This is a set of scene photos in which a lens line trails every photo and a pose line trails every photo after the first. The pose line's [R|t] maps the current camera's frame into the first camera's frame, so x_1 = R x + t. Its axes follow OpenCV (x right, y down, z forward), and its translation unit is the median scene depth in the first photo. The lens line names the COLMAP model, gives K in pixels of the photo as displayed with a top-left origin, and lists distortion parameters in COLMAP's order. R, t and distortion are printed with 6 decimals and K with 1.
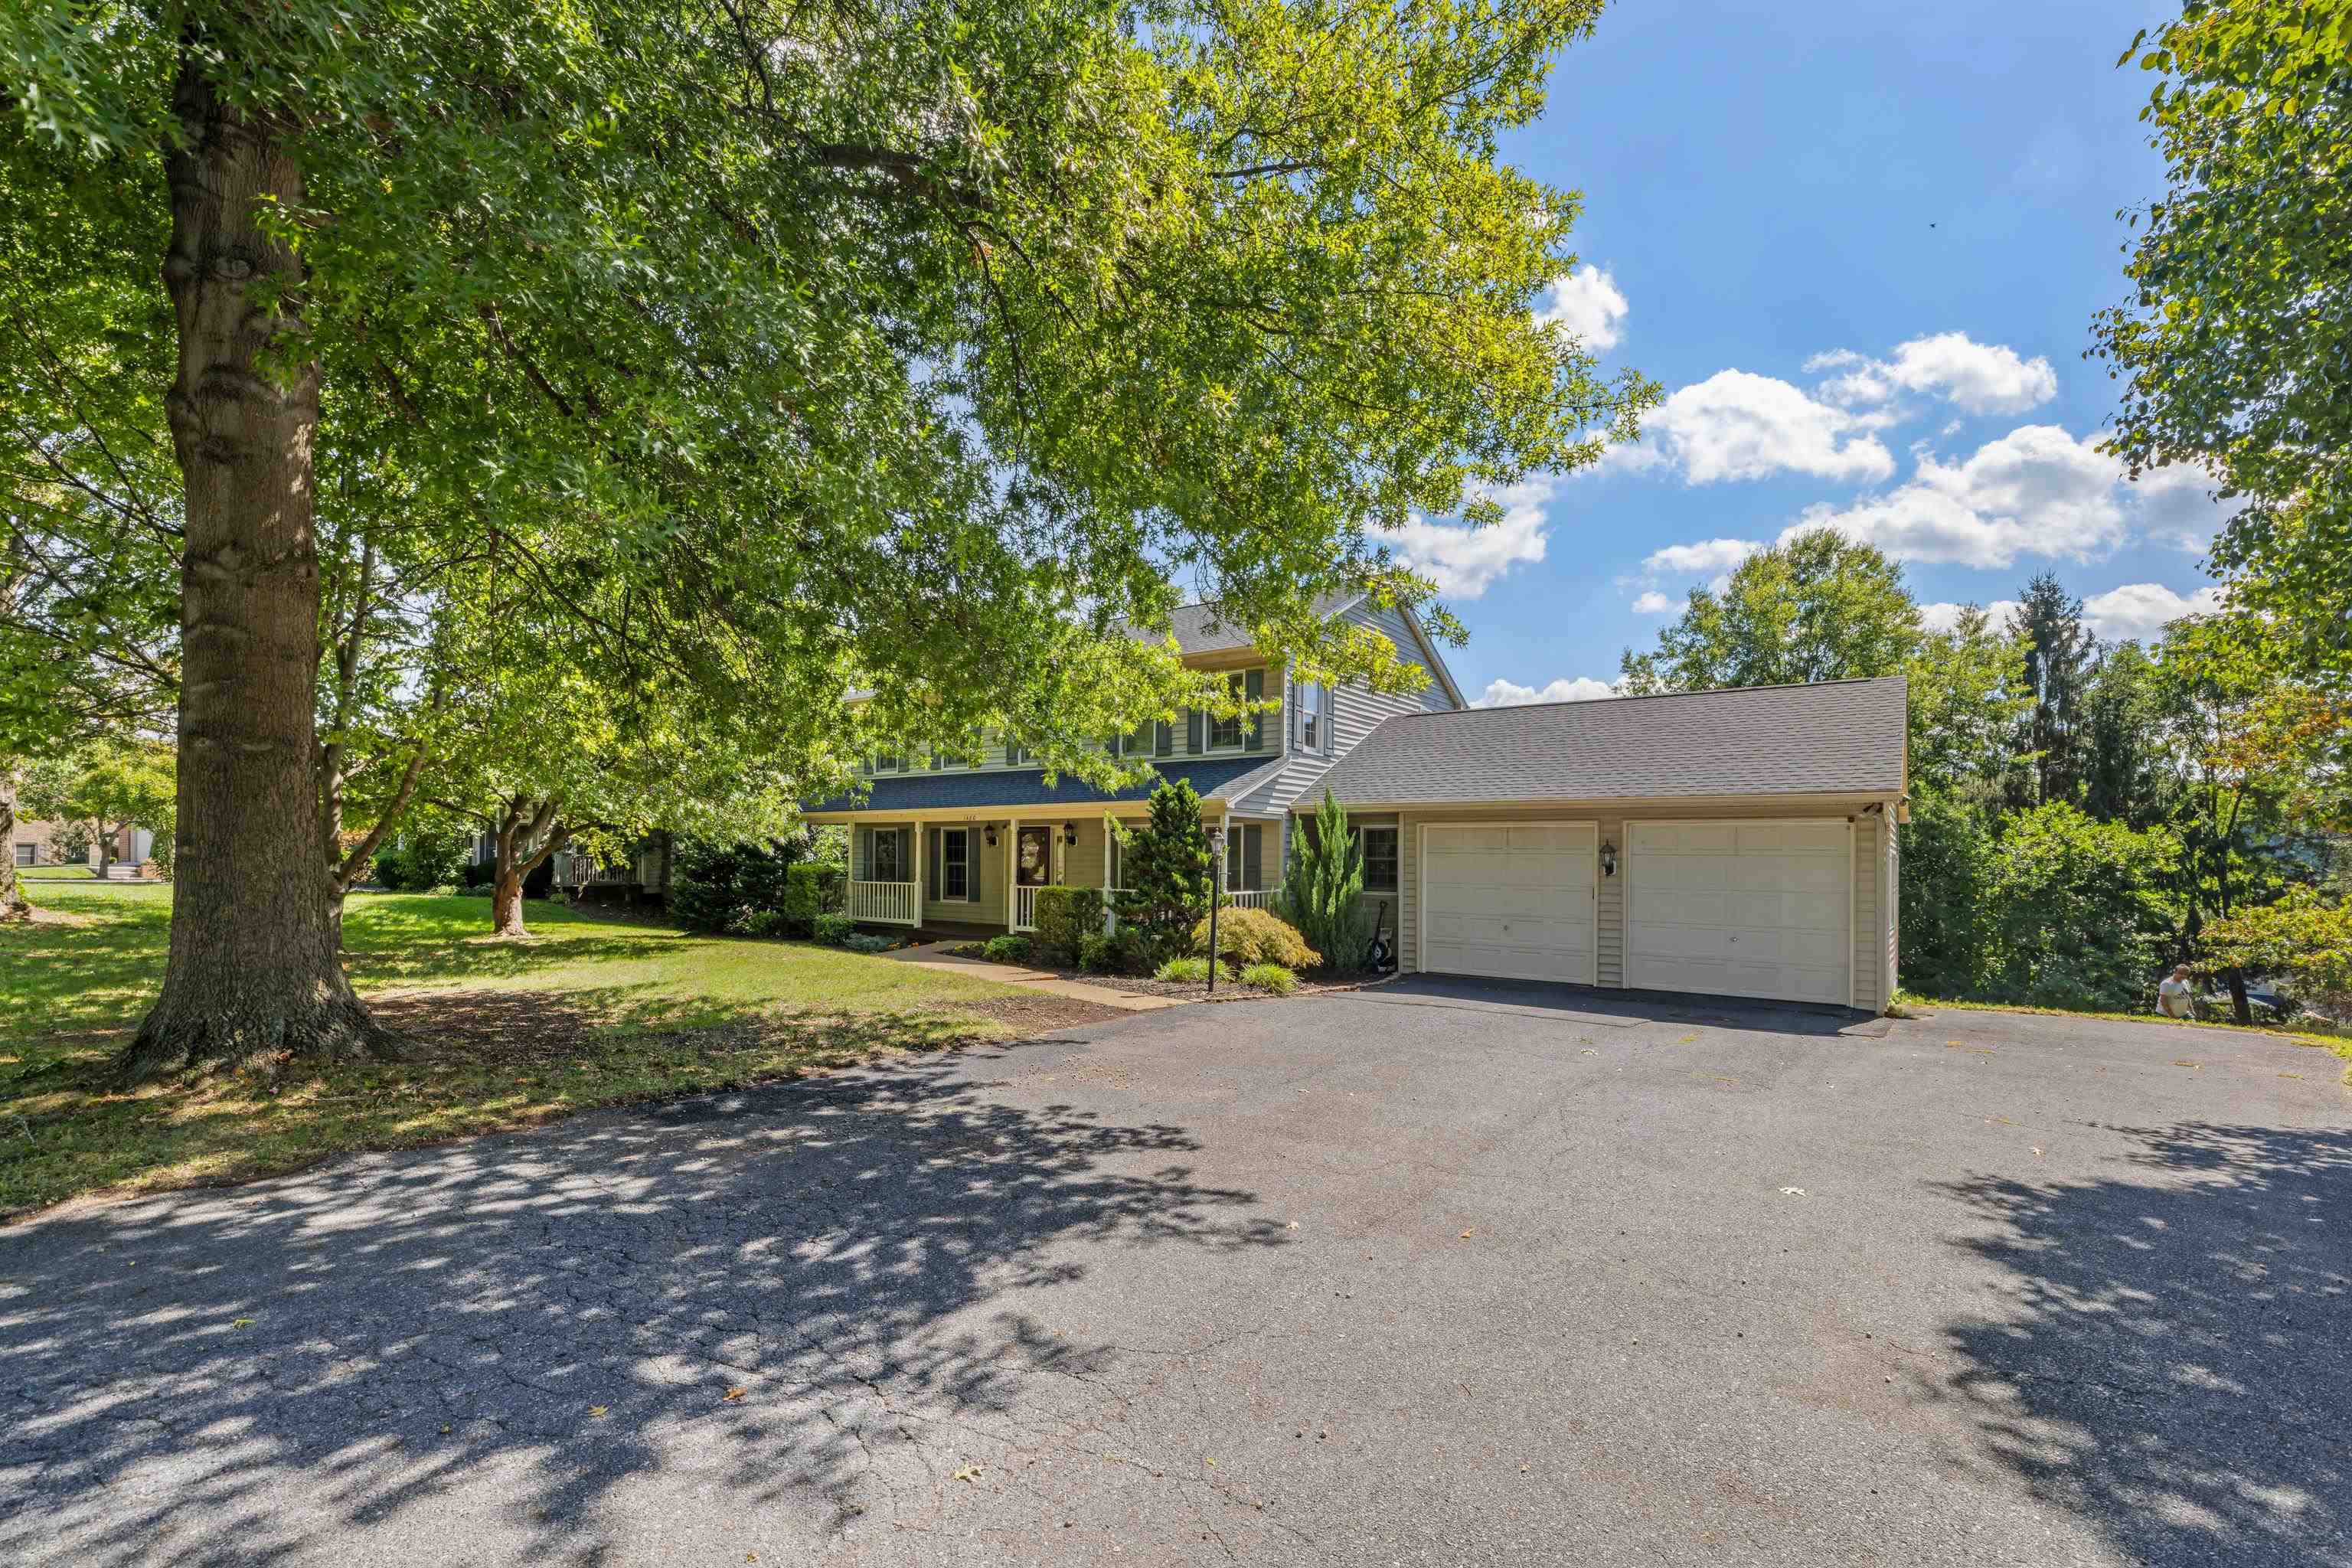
lens RADIAL K [[1005.4, 0, 1179.0], [0, 1005.4, 840.1], [0, 0, 1]] dist [-0.000174, 0.000161]
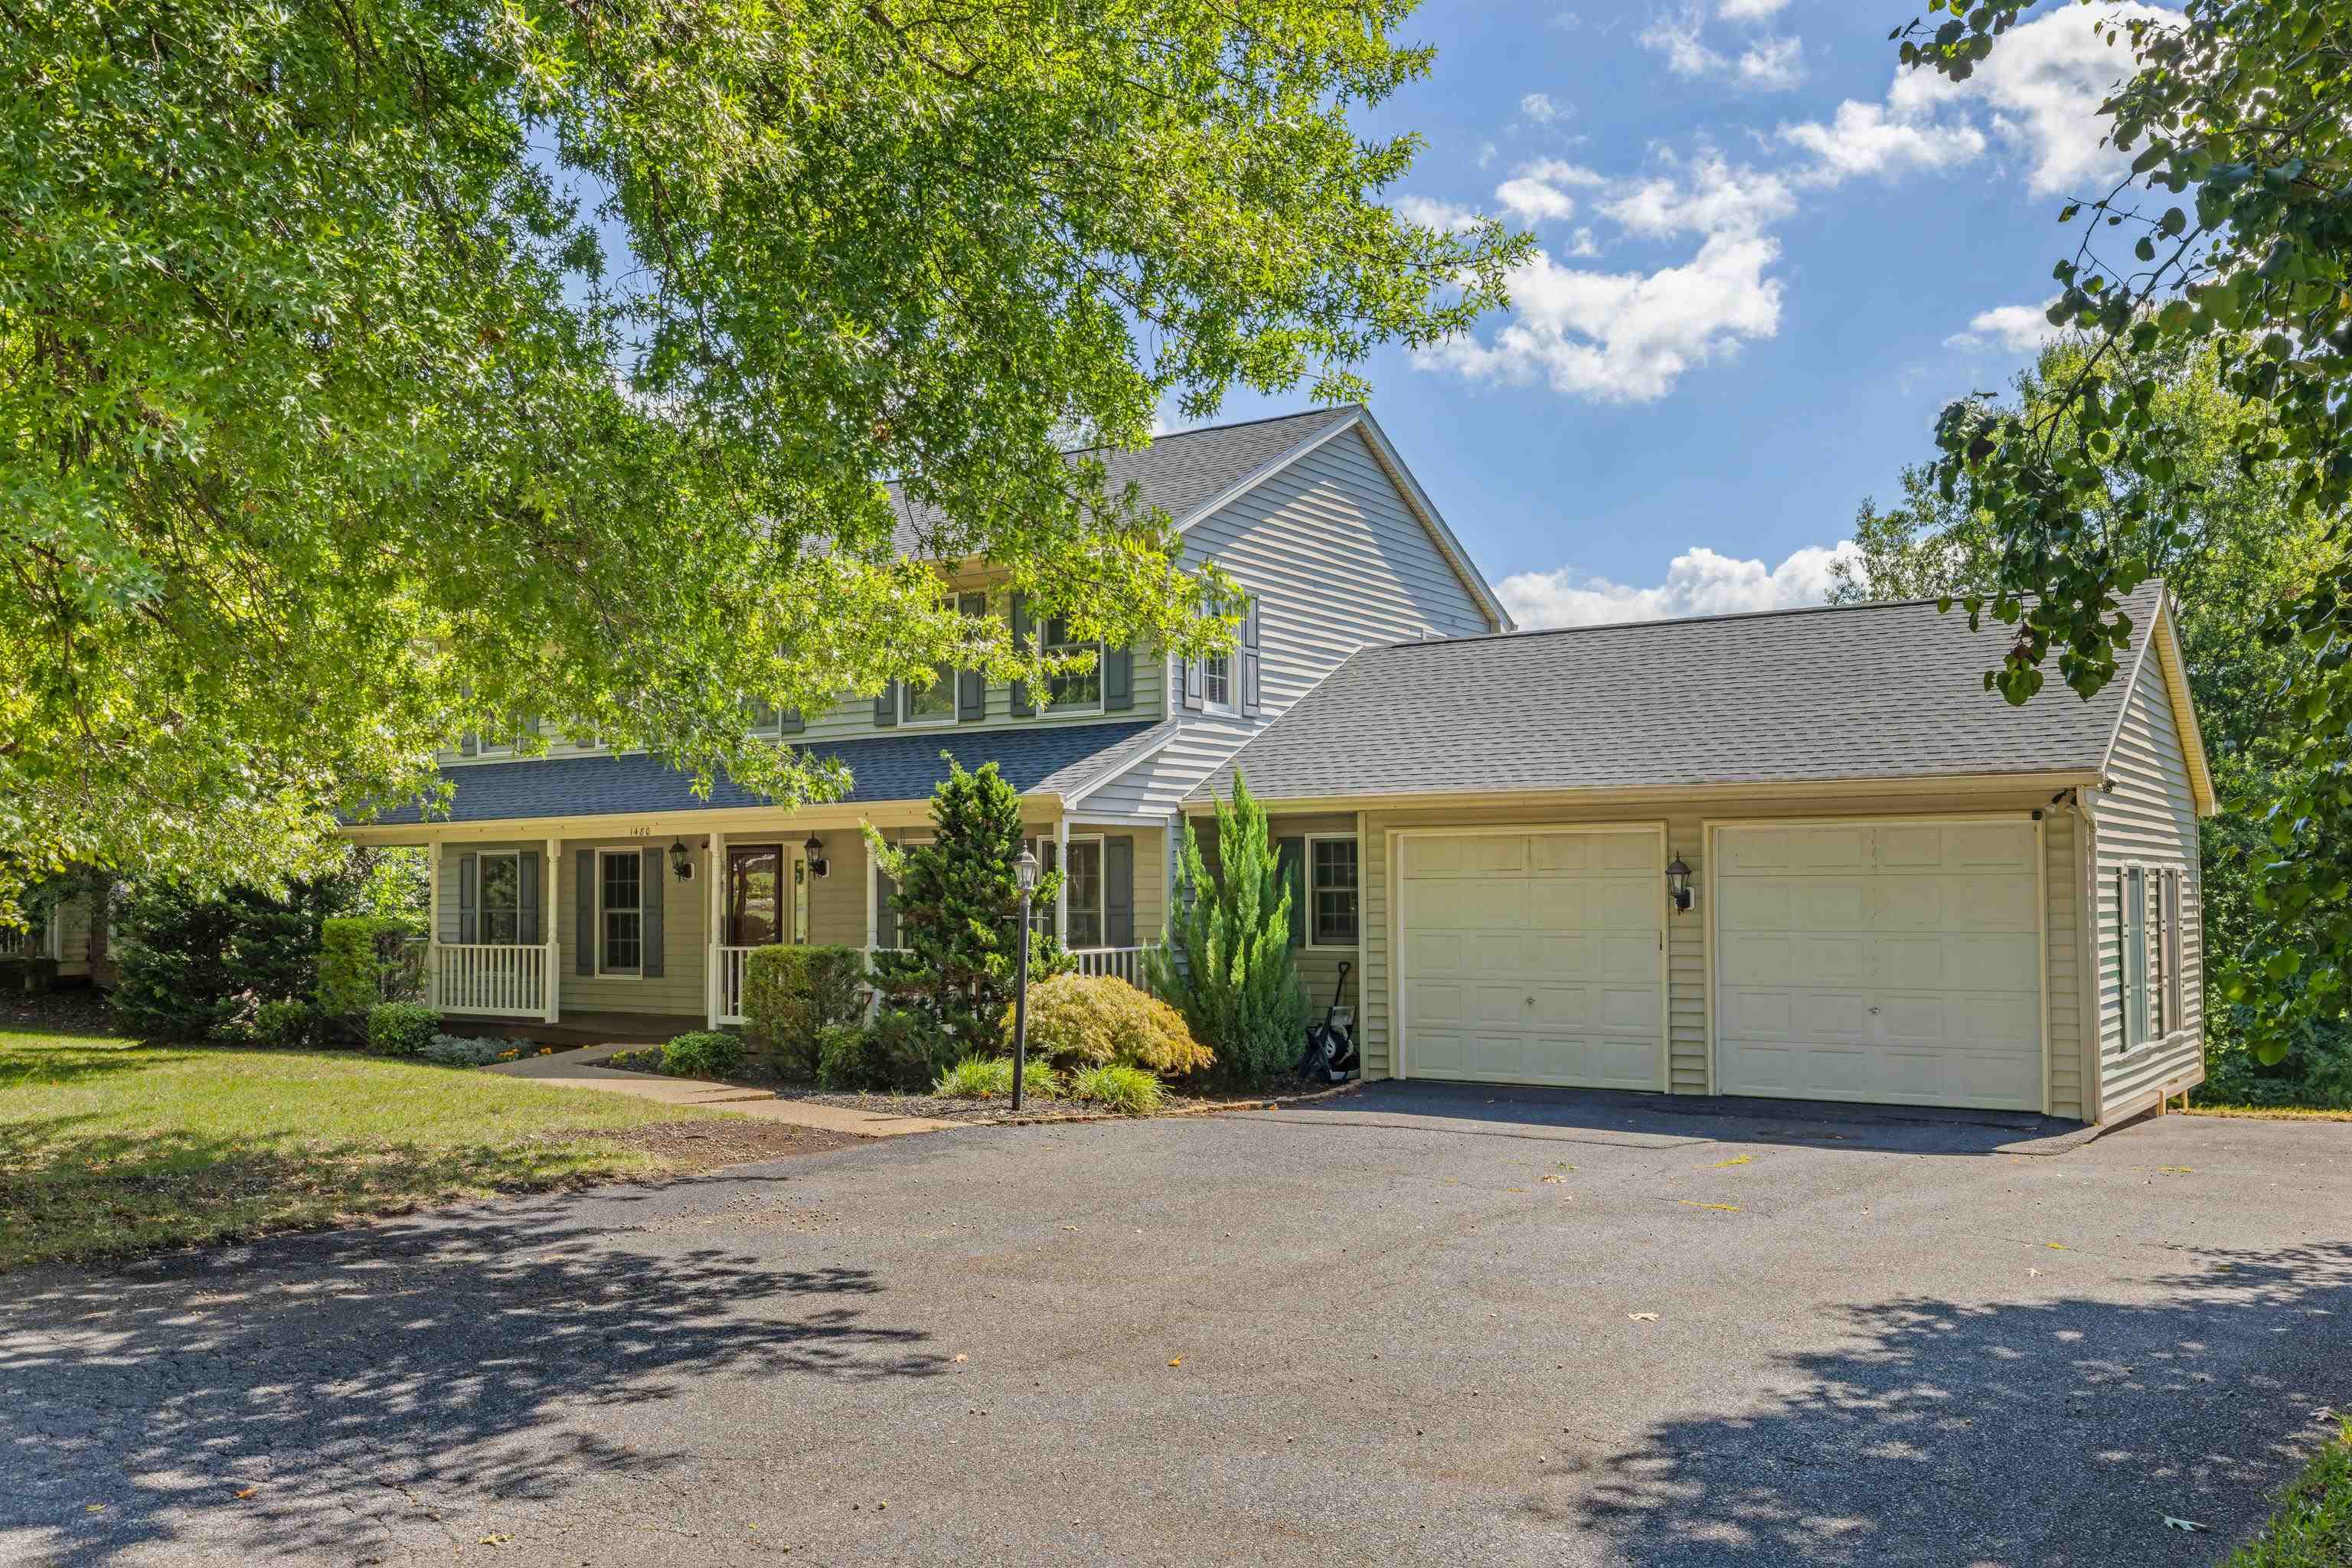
lens RADIAL K [[1934.3, 0, 1176.0], [0, 1934.3, 784.0], [0, 0, 1]] dist [-0.000545, 0.002299]
pose [[0.998986, -0.014641, 0.042569, 0.077591], [0.016261, 0.999147, -0.037954, -0.002840], [-0.041977, 0.038607, 0.998372, -0.187992]]
